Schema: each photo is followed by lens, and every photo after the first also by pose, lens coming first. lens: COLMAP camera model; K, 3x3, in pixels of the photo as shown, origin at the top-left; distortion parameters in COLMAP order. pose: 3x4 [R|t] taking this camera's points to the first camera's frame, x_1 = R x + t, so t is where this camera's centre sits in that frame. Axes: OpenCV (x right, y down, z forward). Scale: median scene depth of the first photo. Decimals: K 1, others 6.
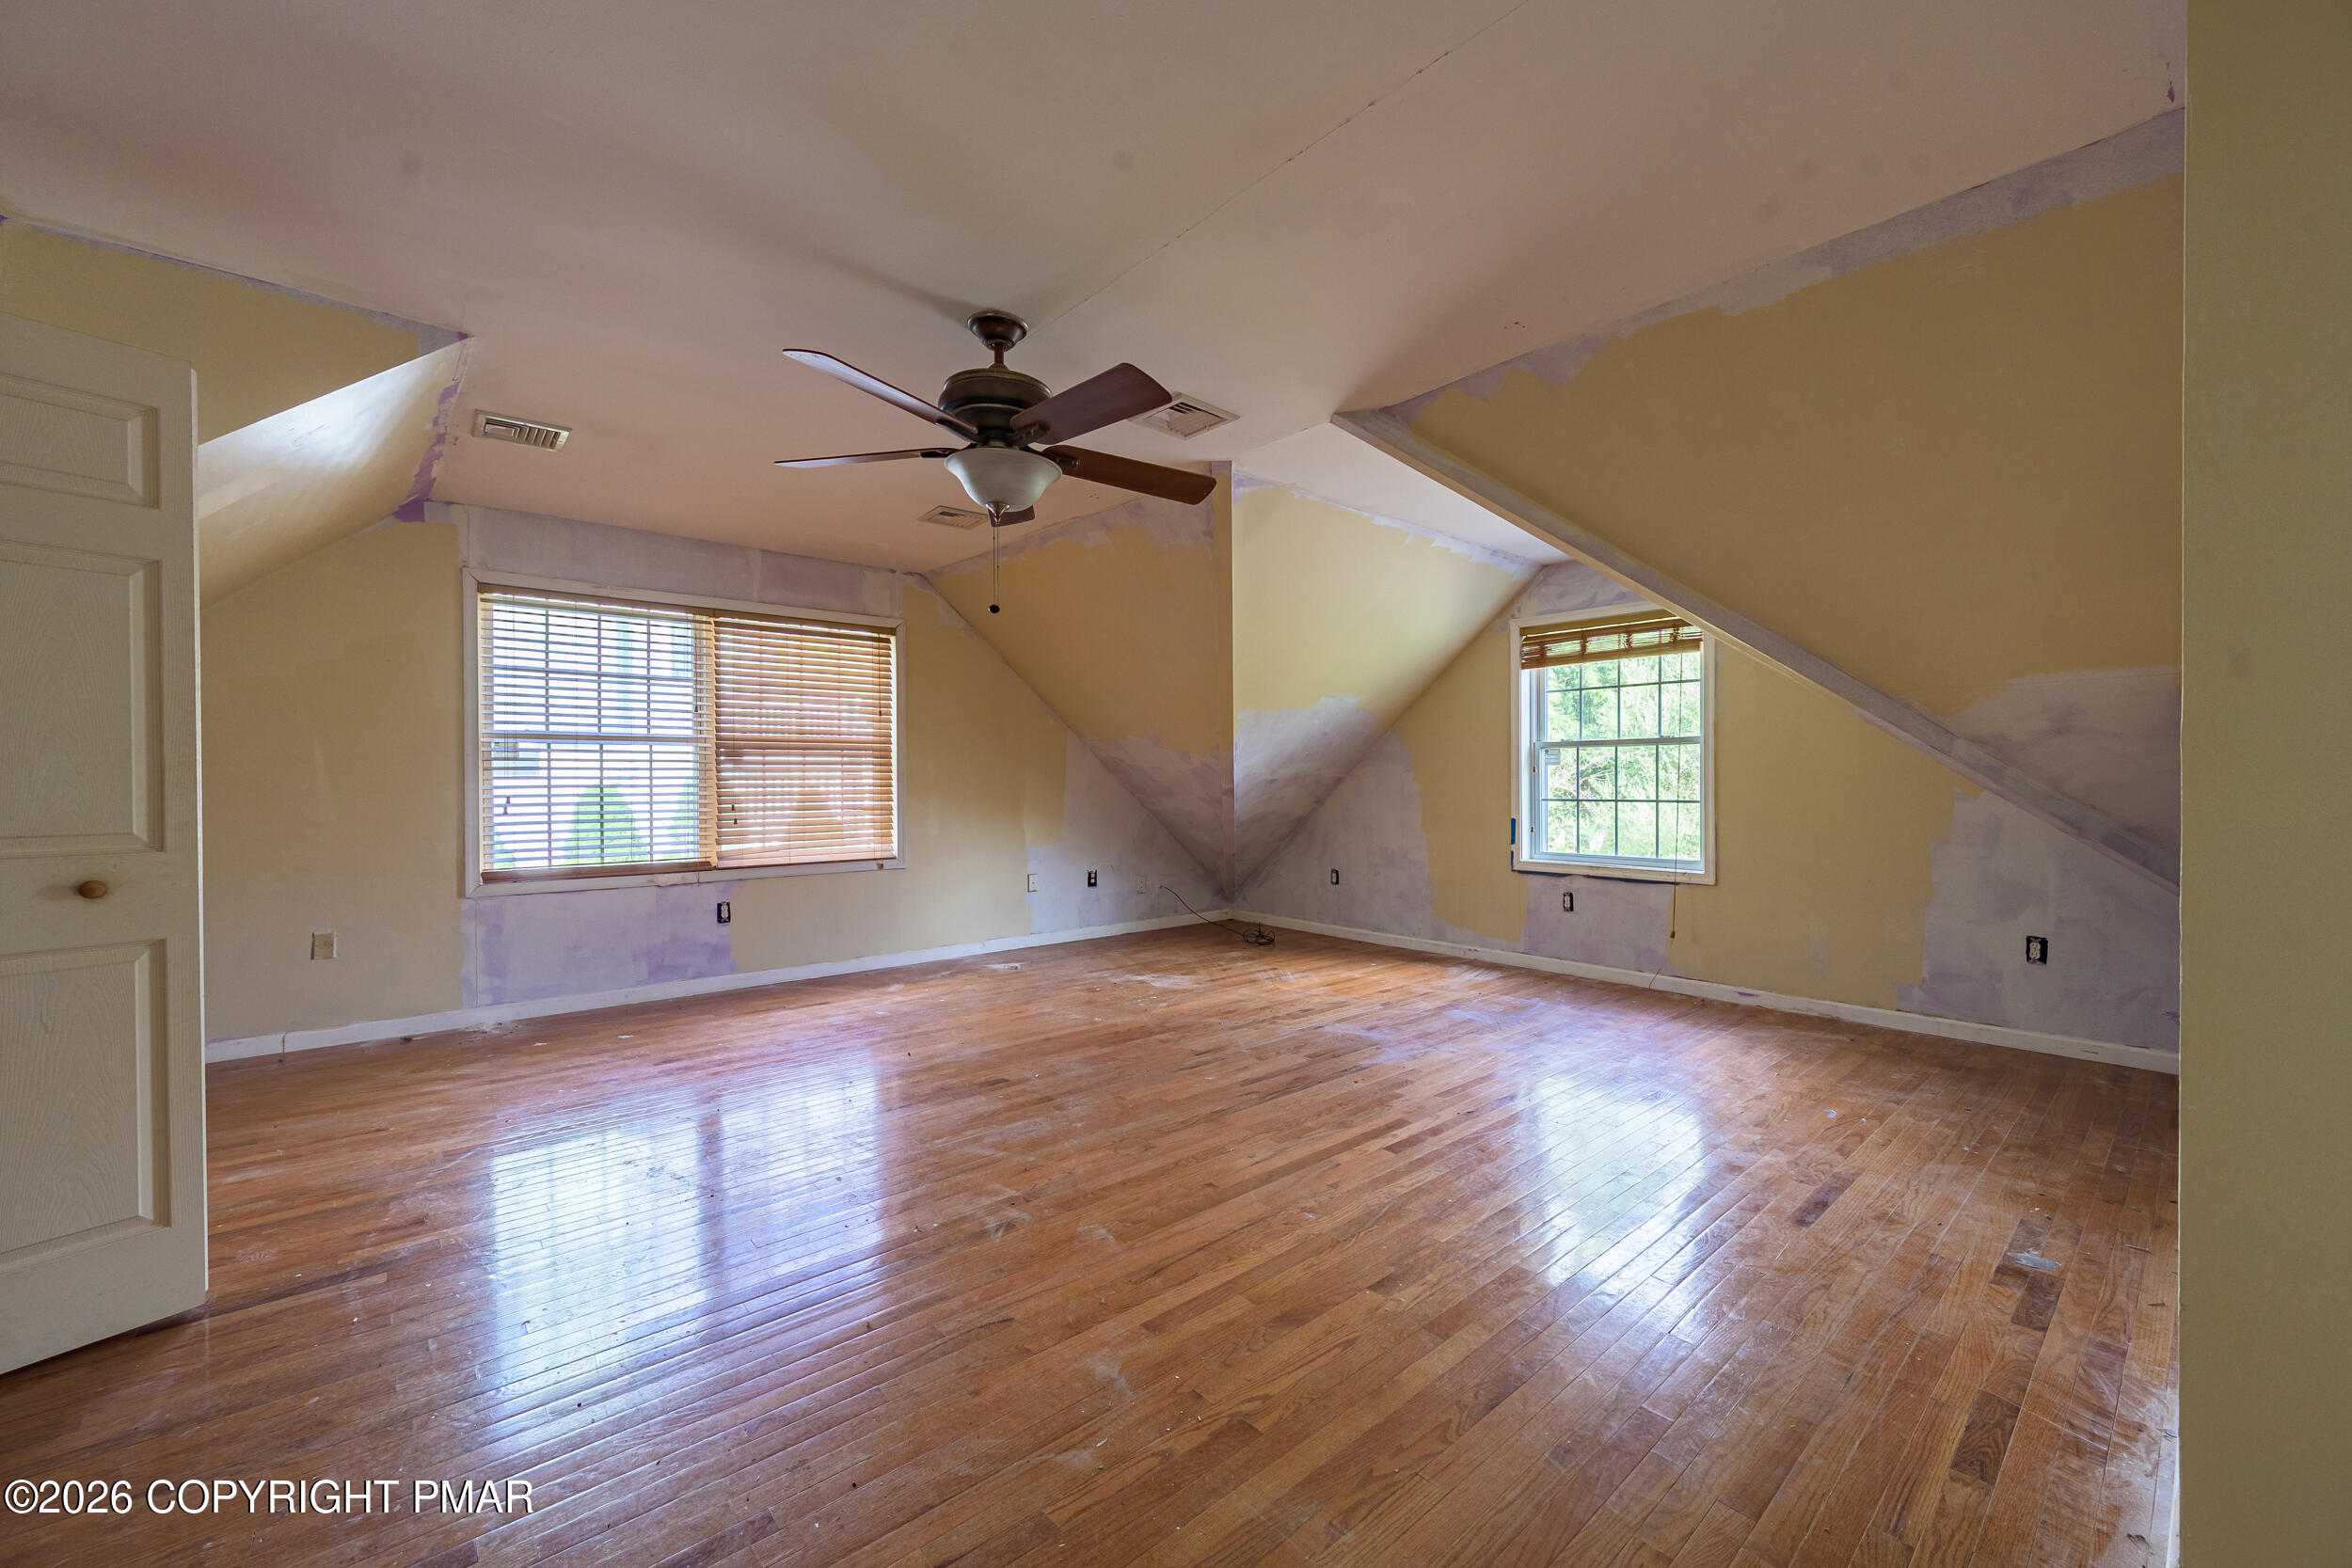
lens RADIAL K [[925.8, 0, 1180.9], [0, 925.8, 791.5], [0, 0, 1]] dist [-0.000288, -0.000527]
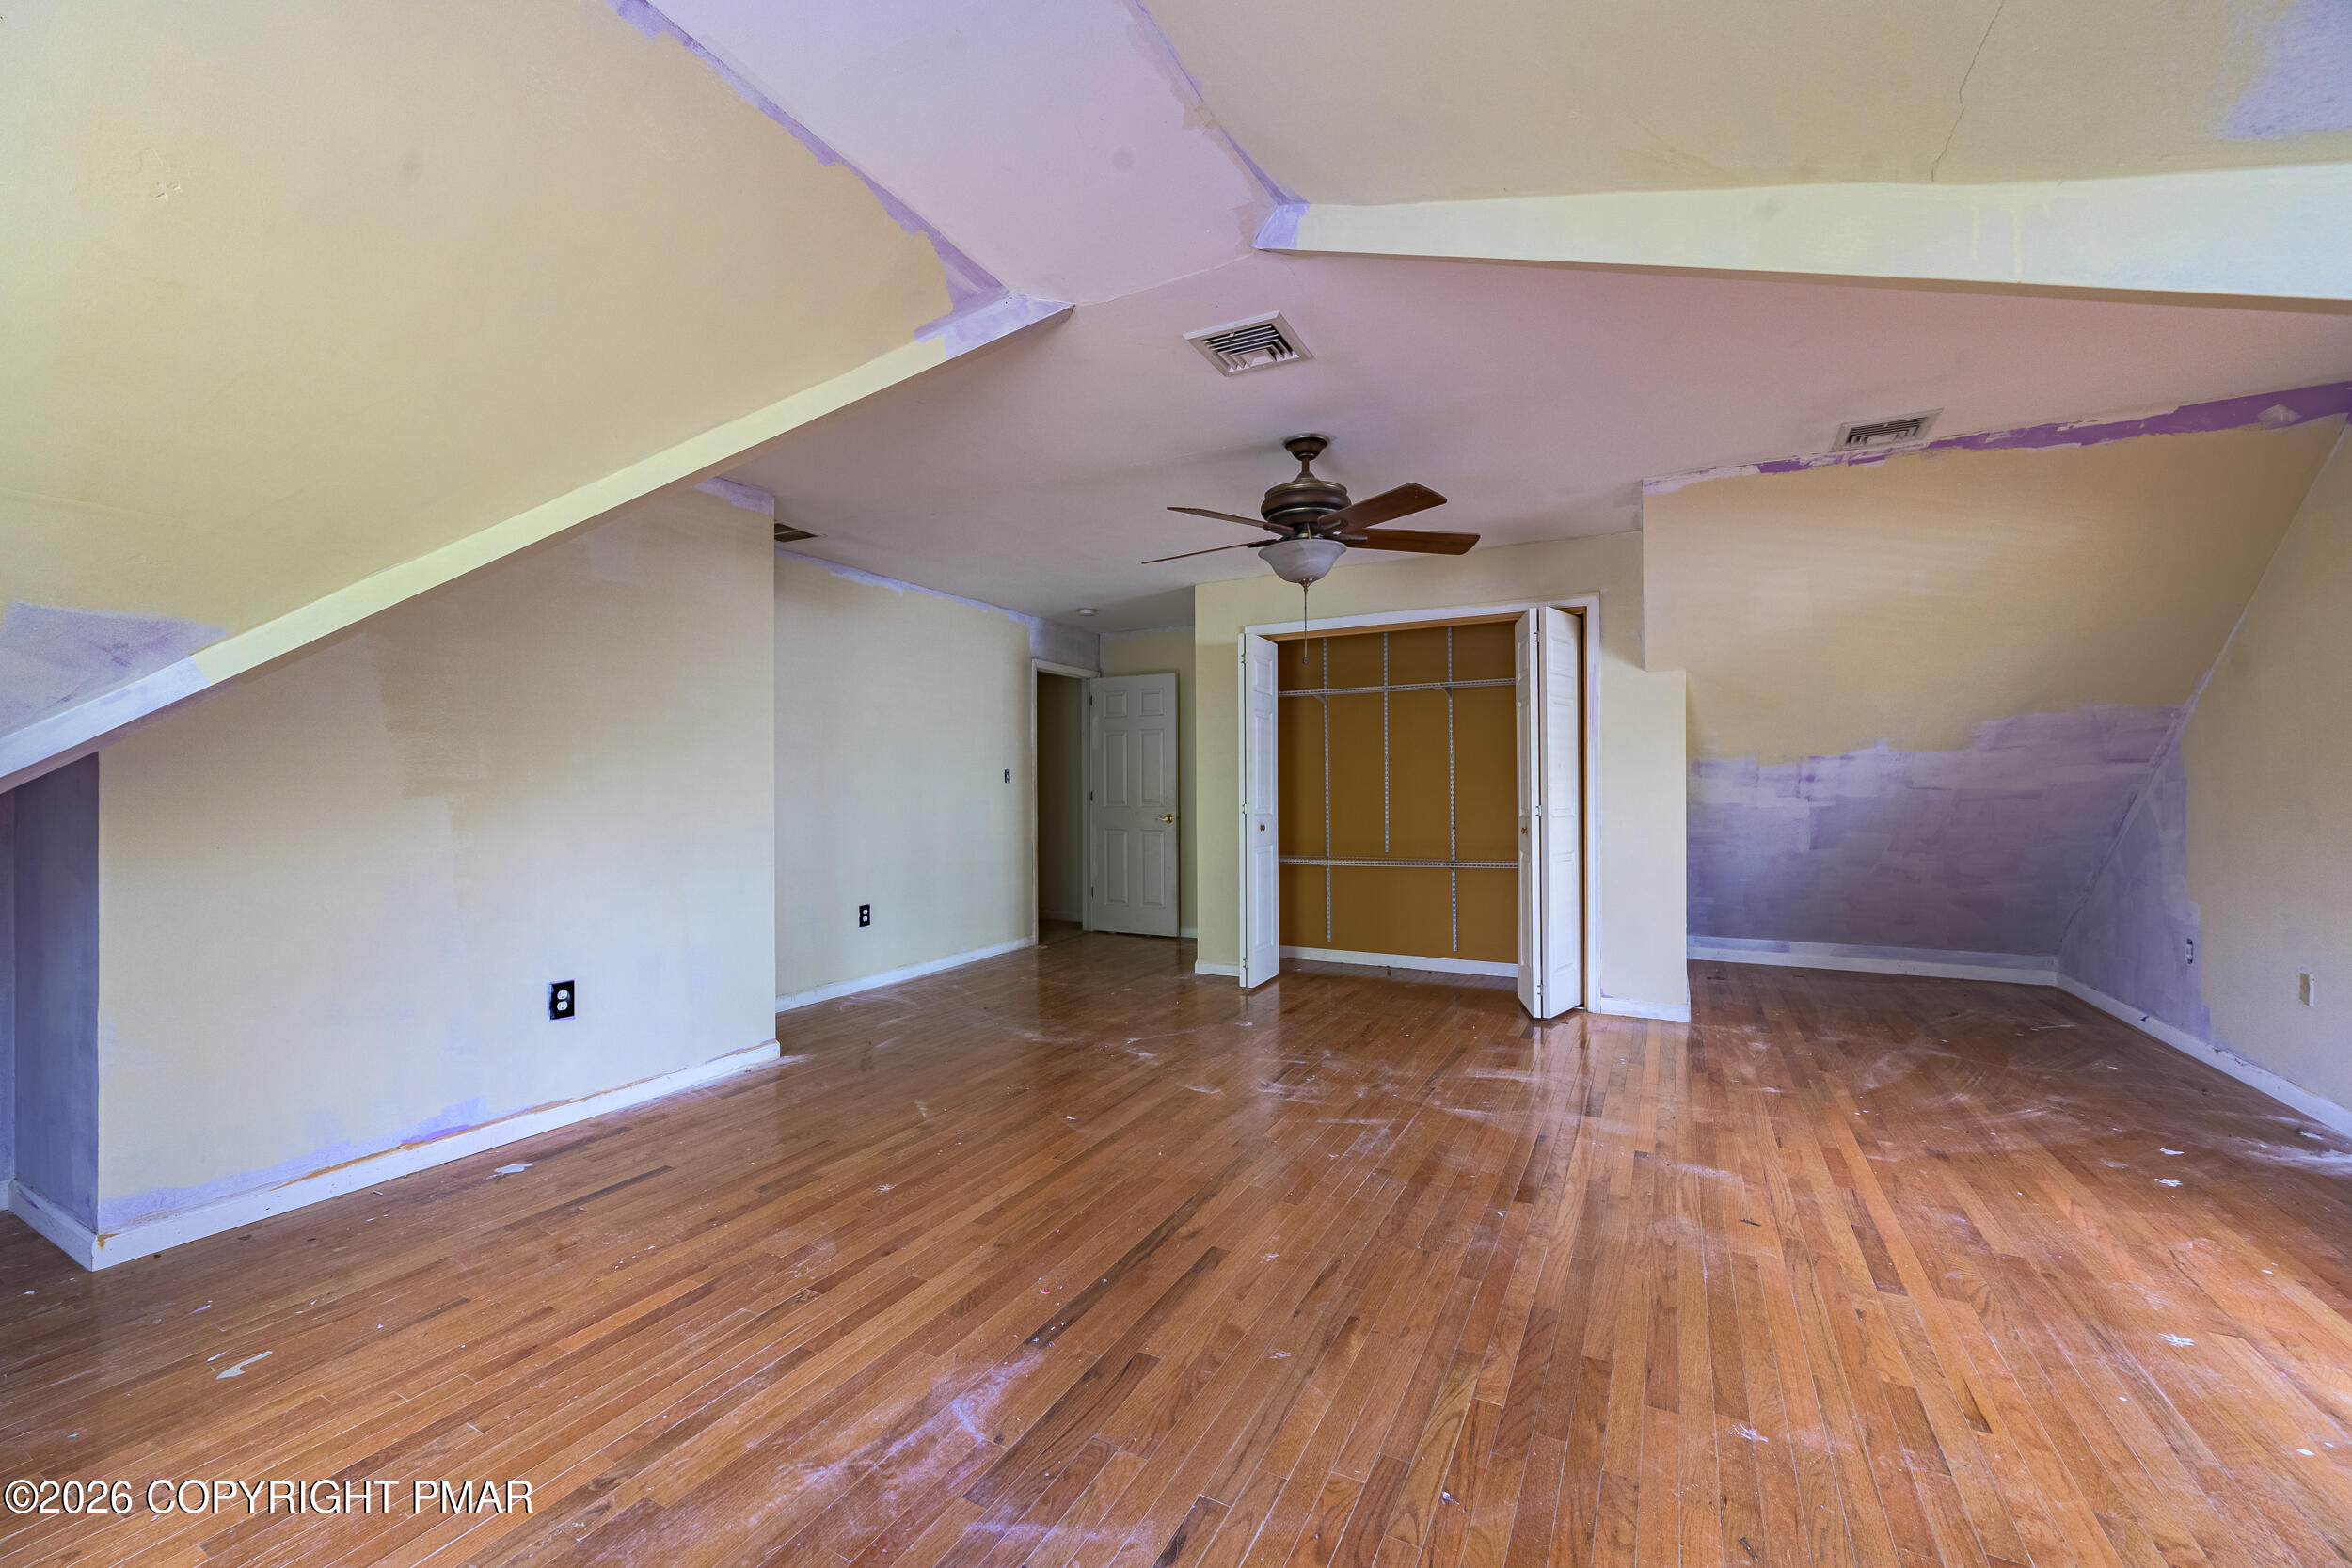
lens RADIAL K [[925.8, 0, 1174.8], [0, 925.8, 786.1], [0, 0, 1]] dist [-0.000288, -0.000527]
pose [[-0.938606, 0.004813, -0.344958, 0.304912], [0.003843, 0.999987, 0.003496, -0.017118], [0.344971, 0.001956, -0.938611, 1.533953]]
